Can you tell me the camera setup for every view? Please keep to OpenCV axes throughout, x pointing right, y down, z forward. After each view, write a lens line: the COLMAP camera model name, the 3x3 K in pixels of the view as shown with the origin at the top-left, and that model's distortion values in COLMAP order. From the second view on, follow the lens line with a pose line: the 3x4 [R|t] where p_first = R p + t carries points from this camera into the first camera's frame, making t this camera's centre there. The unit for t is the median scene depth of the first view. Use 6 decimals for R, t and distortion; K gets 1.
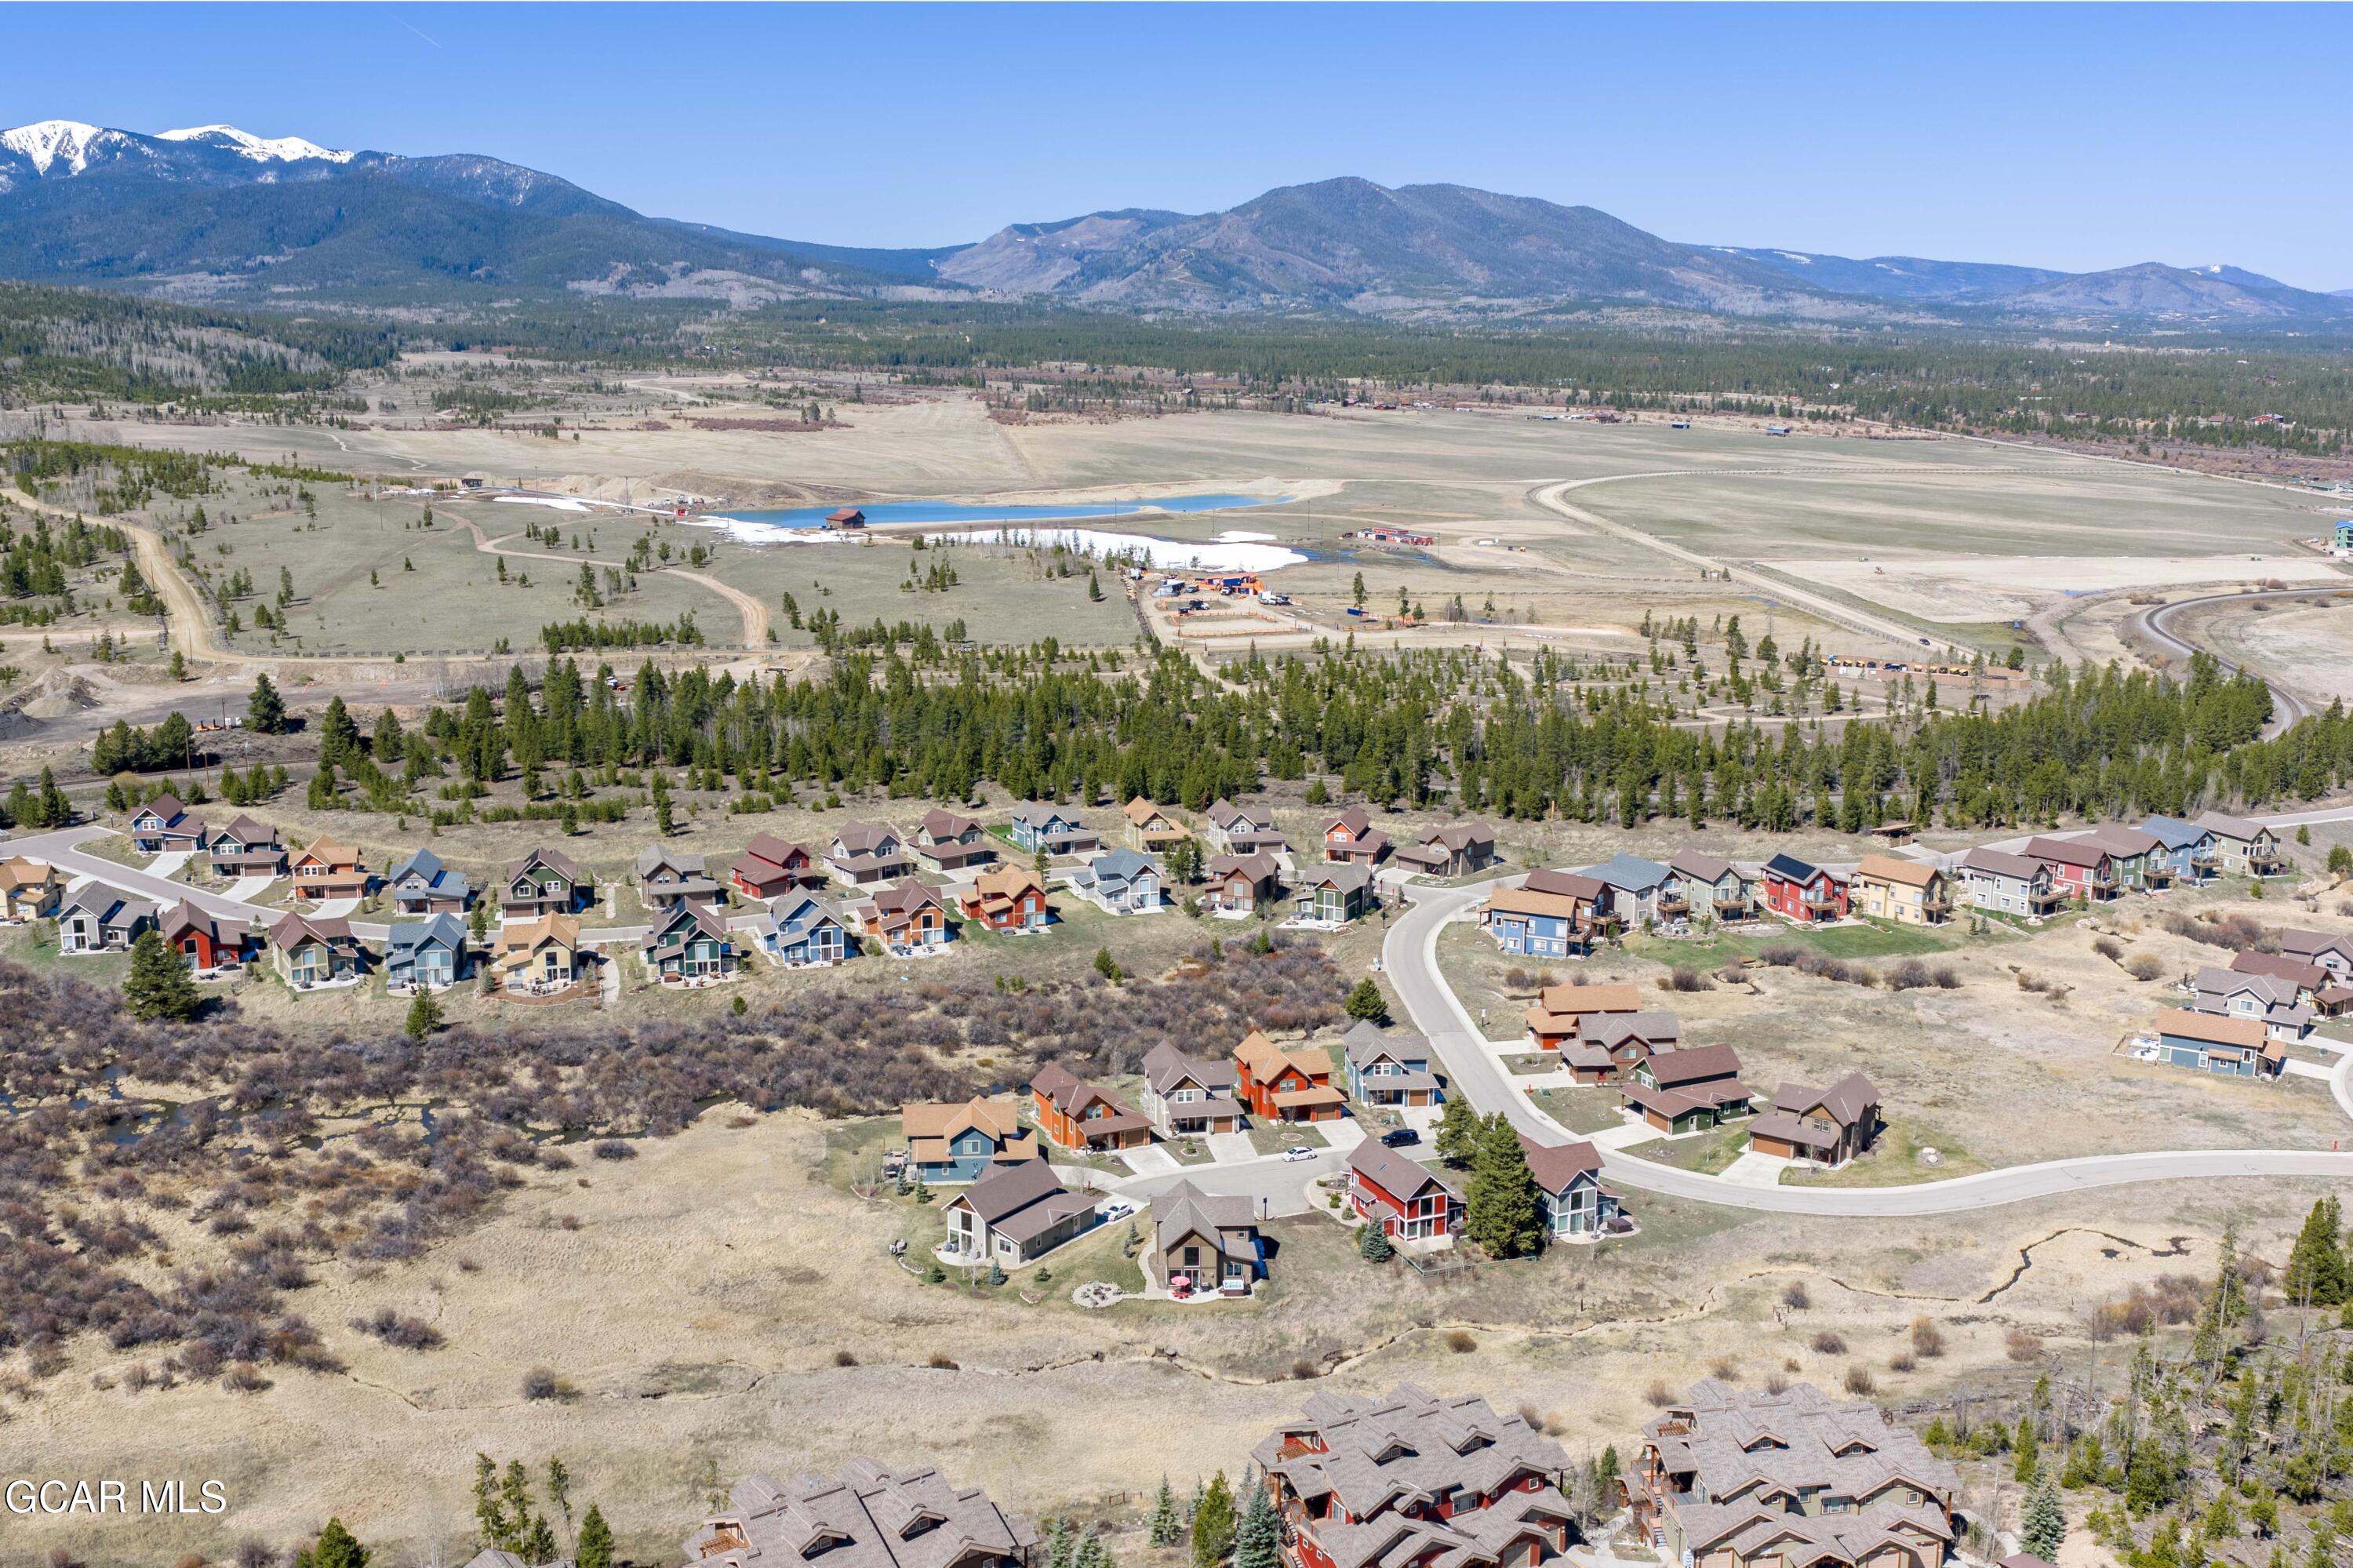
lens RADIAL K [[2318.0, 0, 1176.5], [0, 2318.0, 784.0], [0, 0, 1]] dist [0.027095, -0.026135]
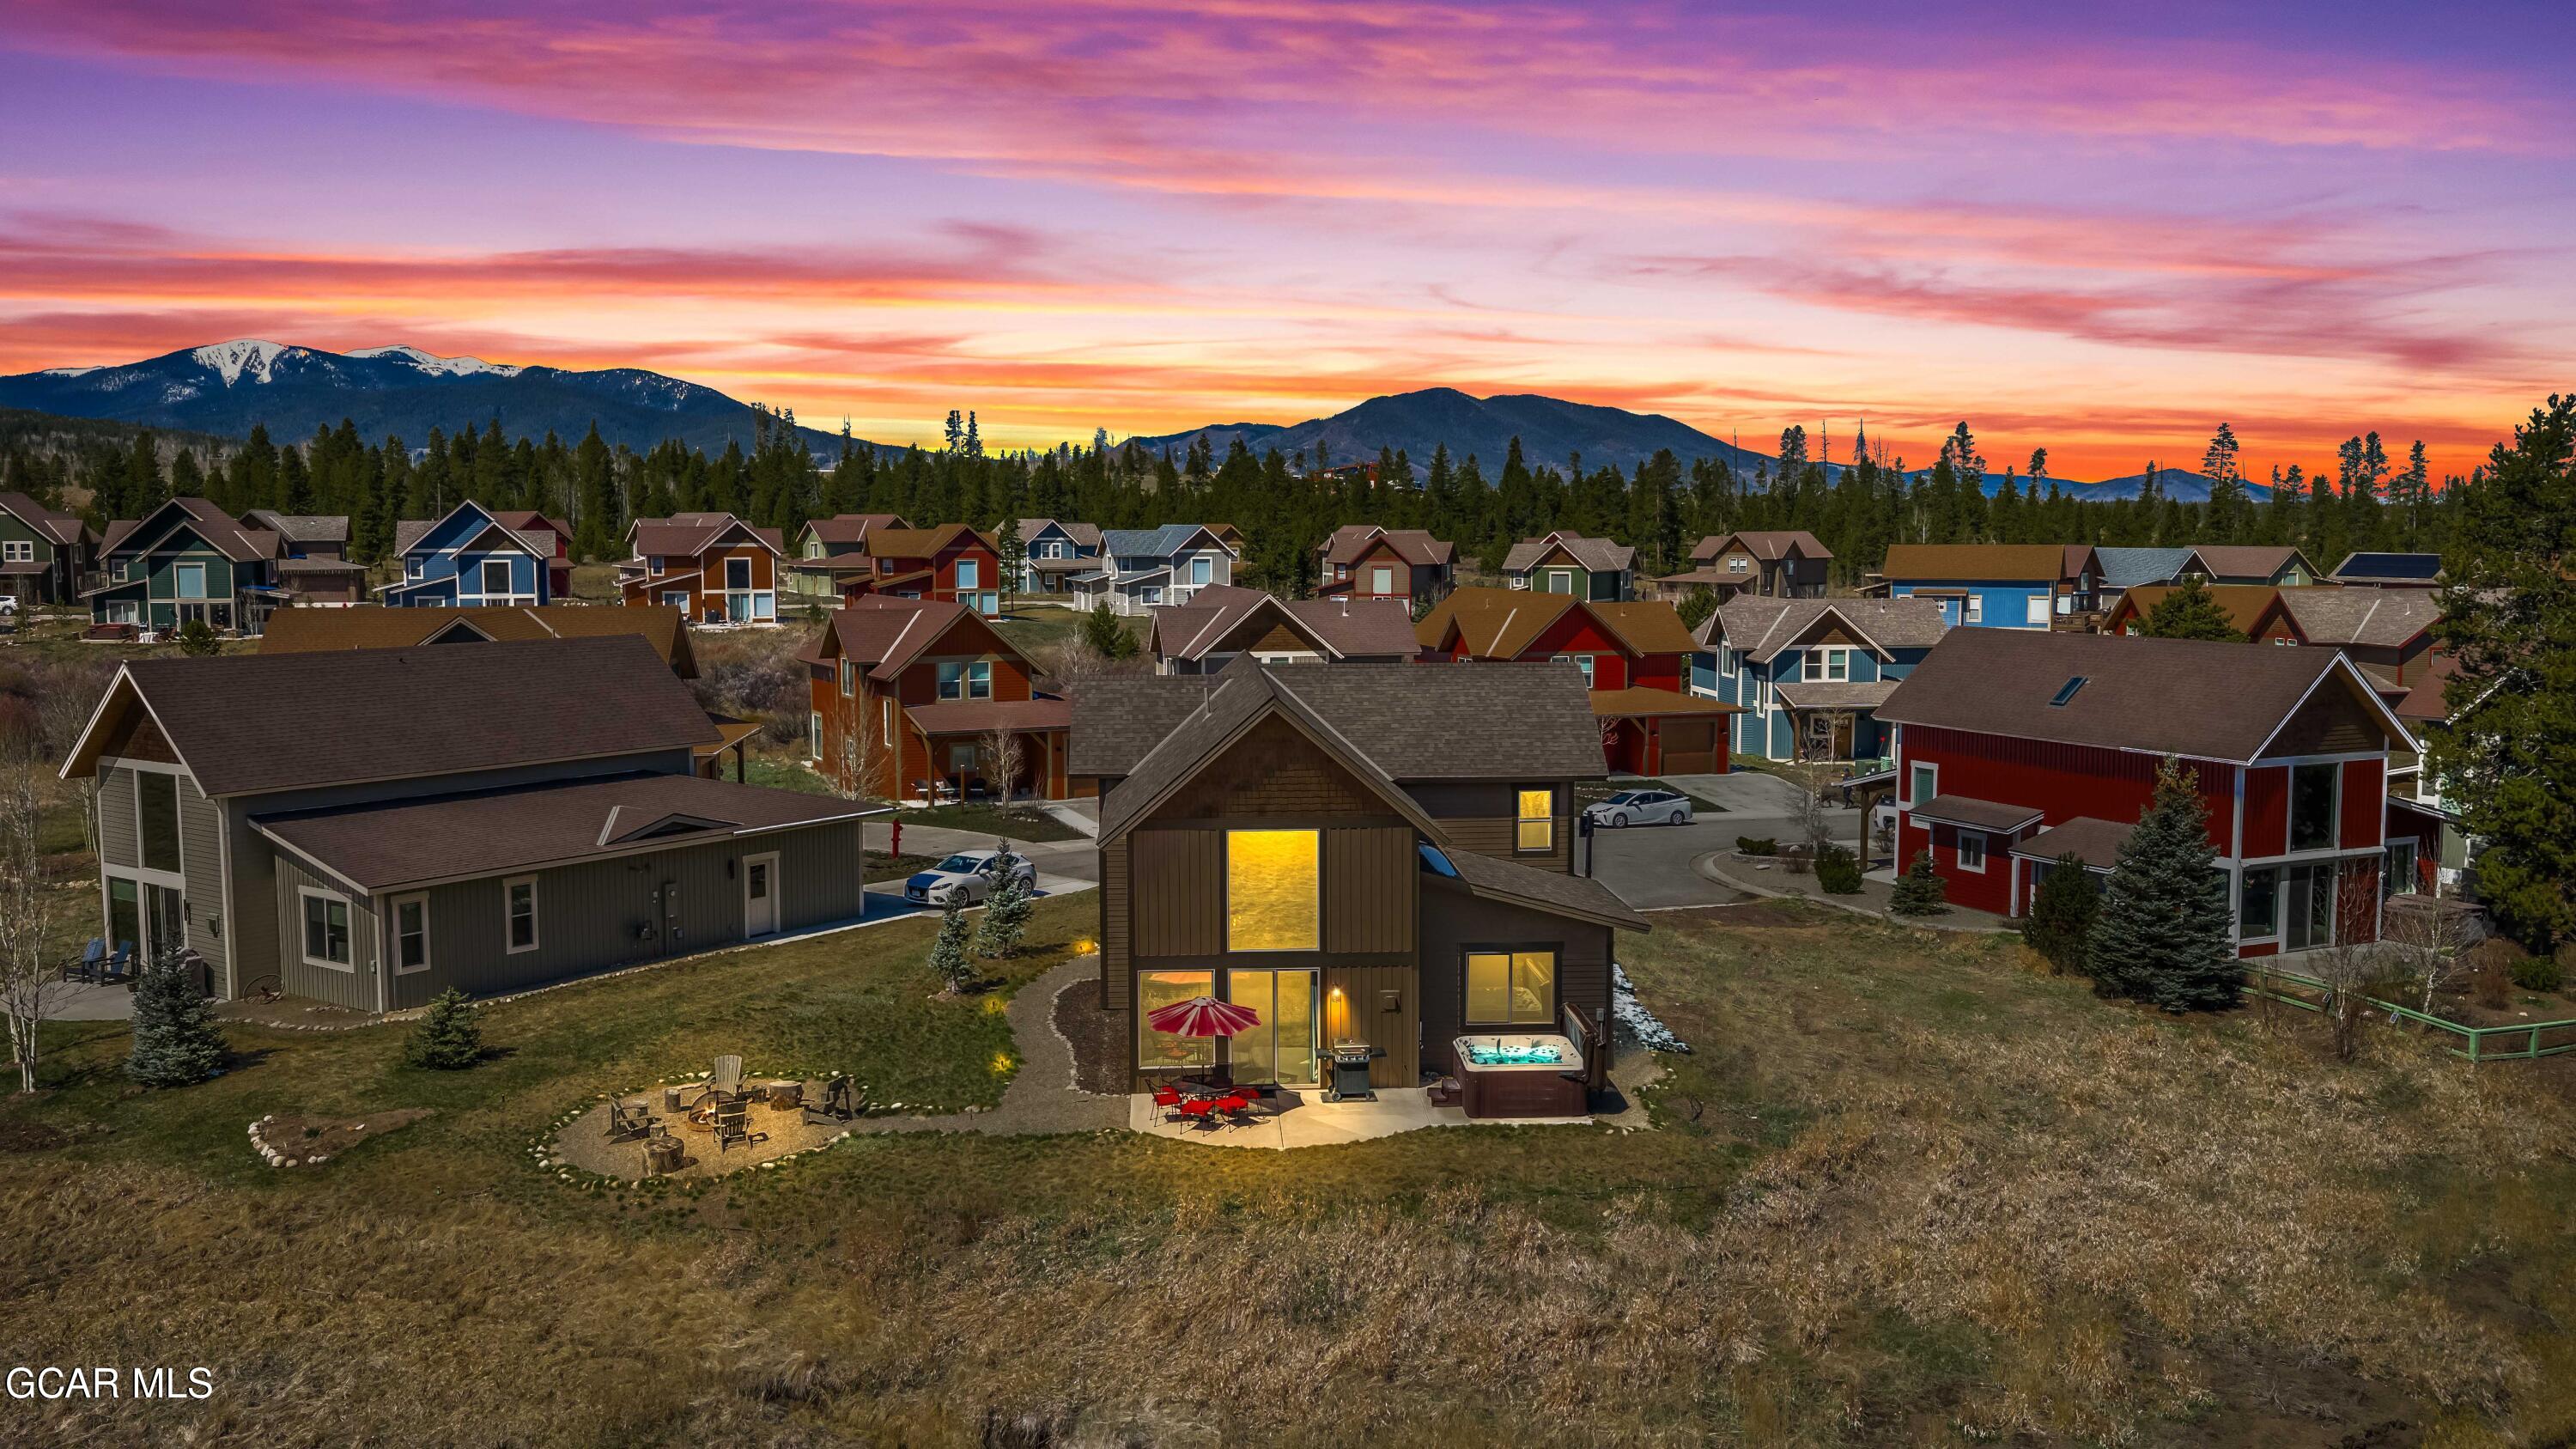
lens RADIAL K [[2129.0, 0, 1288.0], [0, 2129.0, 724.5], [0, 0, 1]] dist [0.011941, -0.000925]
pose [[0.999964, -0.008418, 0.001066, 0.007637], [0.008485, 0.993560, -0.112988, 0.208898], [-0.000108, 0.112993, 0.993596, 0.839916]]
